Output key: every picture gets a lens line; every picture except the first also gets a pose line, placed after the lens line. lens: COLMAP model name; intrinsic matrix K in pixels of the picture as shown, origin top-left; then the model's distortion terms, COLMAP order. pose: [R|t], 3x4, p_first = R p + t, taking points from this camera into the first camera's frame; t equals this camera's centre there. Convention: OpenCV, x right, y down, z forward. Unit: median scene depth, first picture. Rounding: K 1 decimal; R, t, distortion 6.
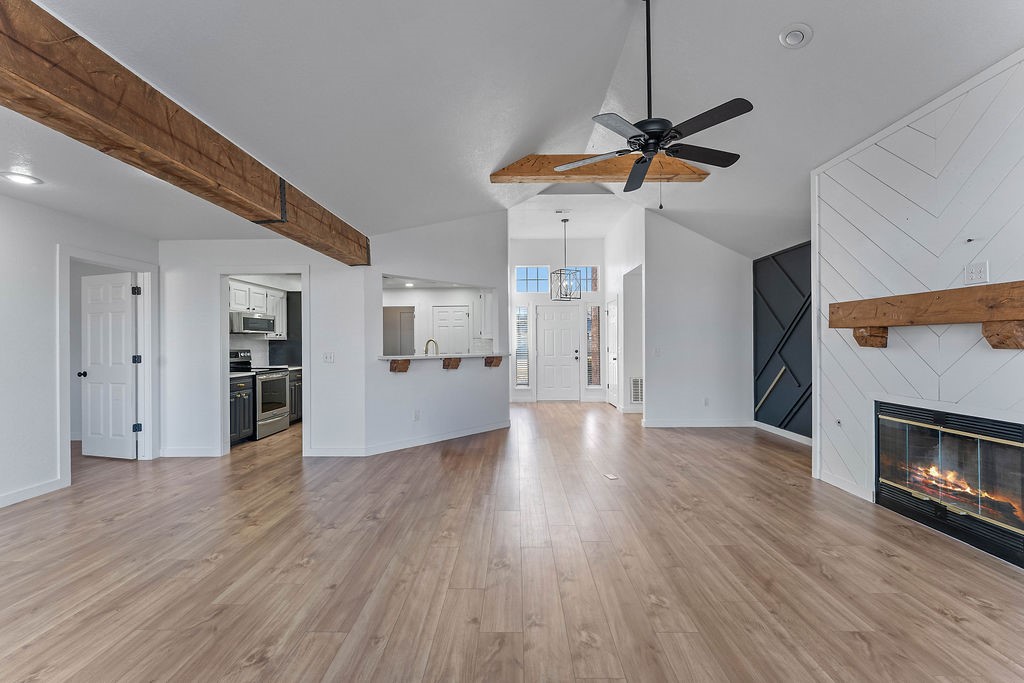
lens RADIAL K [[413.8, 0, 514.3], [0, 413.8, 341.1], [0, 0, 1]] dist [0.000110, -0.000609]
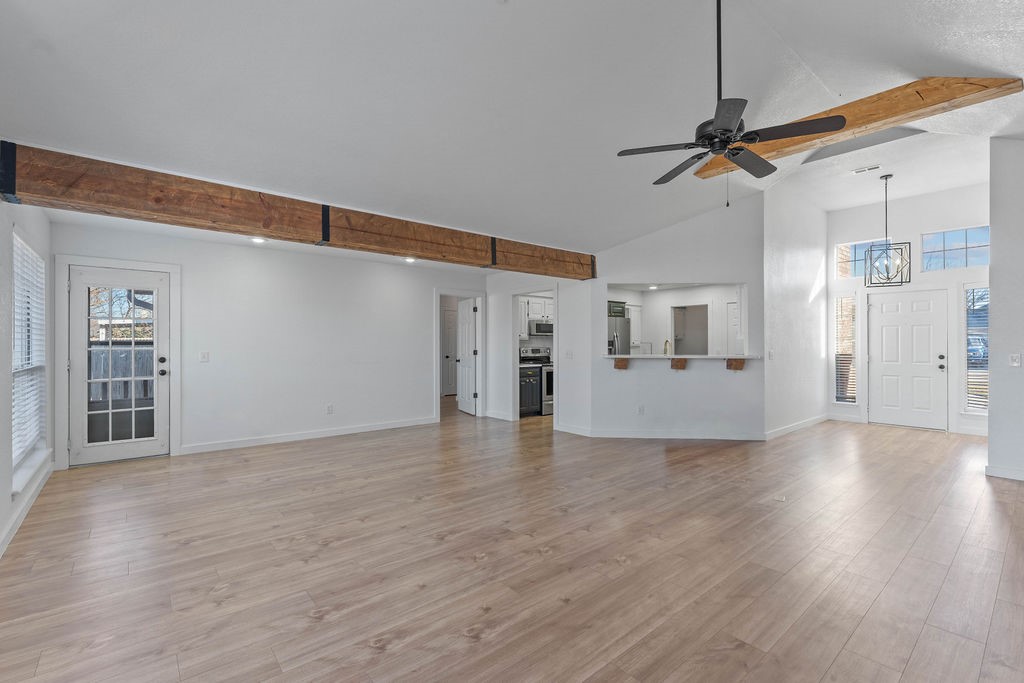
lens RADIAL K [[452.3, 0, 508.6], [0, 452.3, 343.9], [0, 0, 1]] dist [0.001582, 0.000093]
pose [[0.656658, 0.007451, -0.754151, 0.454908], [-0.001248, 0.999961, 0.008793, -0.004581], [0.754187, -0.004833, 0.656642, -0.044104]]
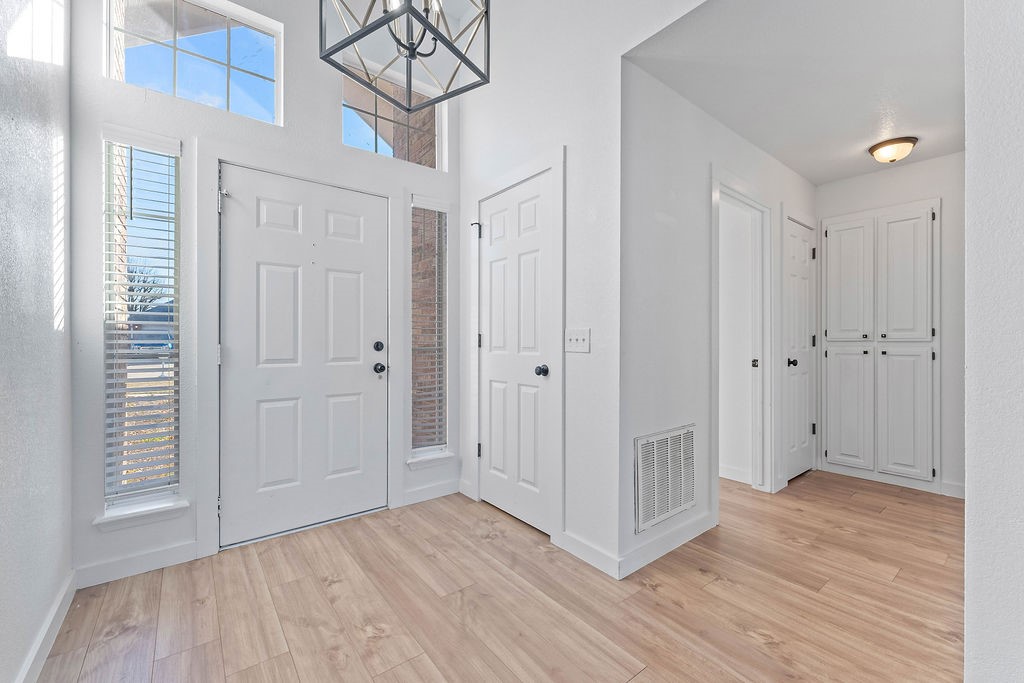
lens RADIAL K [[413.8, 0, 511.7], [0, 413.8, 334.5], [0, 0, 1]] dist [0.000110, -0.000609]
pose [[0.772385, 0.011322, 0.635054, 0.060207], [-0.007913, 0.999935, -0.008203, 0.033331], [-0.635105, 0.001310, 0.772424, 1.308729]]
